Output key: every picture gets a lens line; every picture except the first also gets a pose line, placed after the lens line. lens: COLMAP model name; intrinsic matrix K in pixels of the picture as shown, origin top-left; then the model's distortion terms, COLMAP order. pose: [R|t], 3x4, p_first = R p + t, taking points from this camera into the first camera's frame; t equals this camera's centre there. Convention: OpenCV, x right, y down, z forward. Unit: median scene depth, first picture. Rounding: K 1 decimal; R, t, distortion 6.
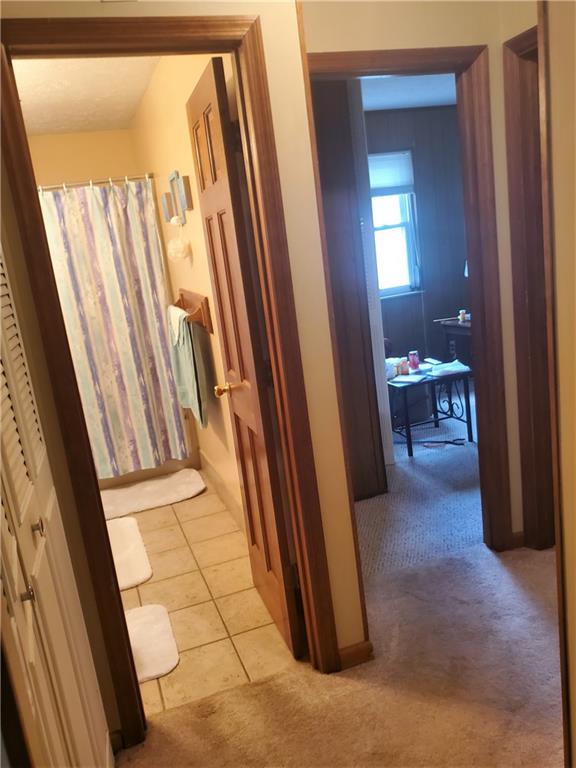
lens RADIAL K [[592.0, 0, 286.0], [0, 592.0, 380.6], [0, 0, 1]] dist [0.028924, -0.020954]
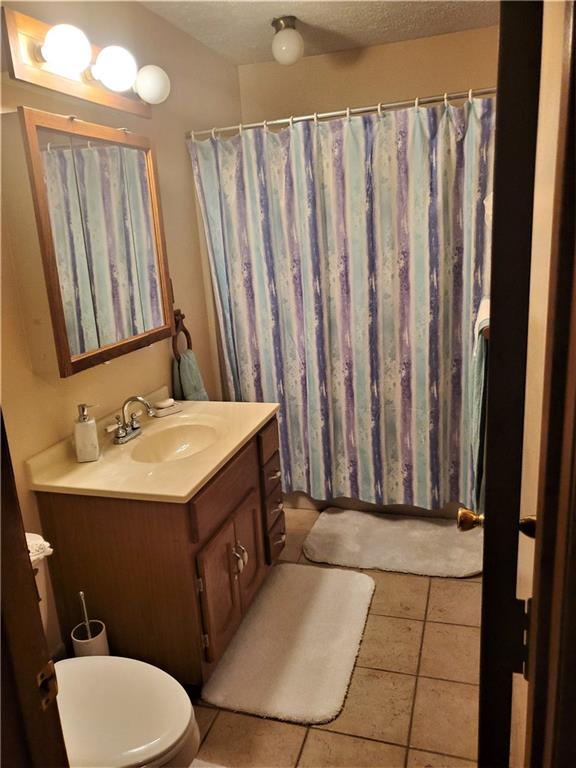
lens RADIAL K [[592.0, 0, 291.8], [0, 592.0, 384.7], [0, 0, 1]] dist [0.028924, -0.020954]
pose [[0.806446, 0.225059, -0.546803, 0.006795], [-0.176928, 0.974211, 0.140036, -0.080364], [0.564218, -0.016187, 0.825467, 0.328505]]
